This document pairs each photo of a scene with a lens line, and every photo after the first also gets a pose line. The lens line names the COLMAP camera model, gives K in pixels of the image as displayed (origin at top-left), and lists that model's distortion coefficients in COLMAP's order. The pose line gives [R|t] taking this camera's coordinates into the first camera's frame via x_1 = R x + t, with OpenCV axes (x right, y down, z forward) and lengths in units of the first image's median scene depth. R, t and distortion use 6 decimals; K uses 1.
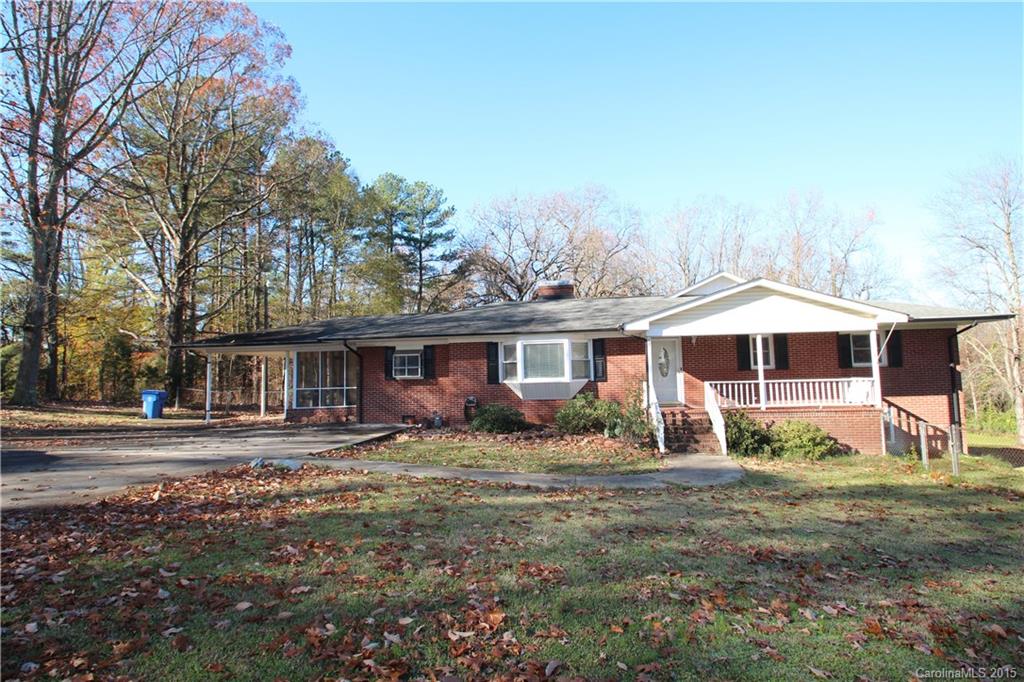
lens RADIAL K [[521.3, 0, 538.3], [0, 521.3, 324.3], [0, 0, 1]] dist [-0.004212, -0.000304]
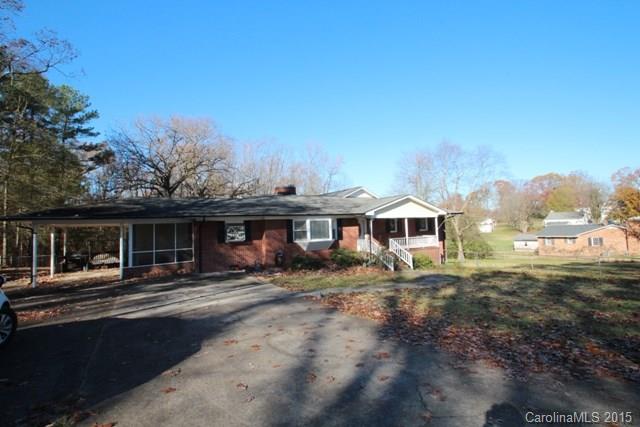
lens RADIAL K [[295.9, 0, 336.6], [0, 295.9, 205.8], [0, 0, 1]] dist [0.001660, -0.011443]
pose [[0.792468, 0.040374, 0.608575, -0.572938], [-0.042919, 0.999025, -0.010389, -0.007993], [-0.608401, -0.017887, 0.793428, 0.114070]]
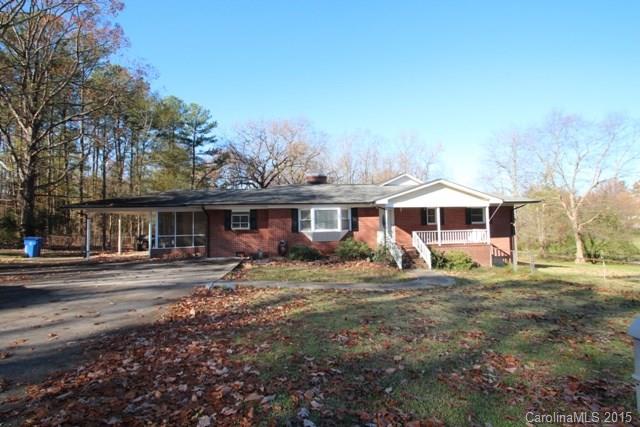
lens RADIAL K [[295.9, 0, 336.6], [0, 295.9, 205.8], [0, 0, 1]] dist [0.001660, -0.011443]
pose [[0.961526, 0.021538, 0.273867, -0.222771], [-0.030284, 0.999156, 0.027748, -0.005287], [-0.273038, -0.034974, 0.961367, 0.028233]]
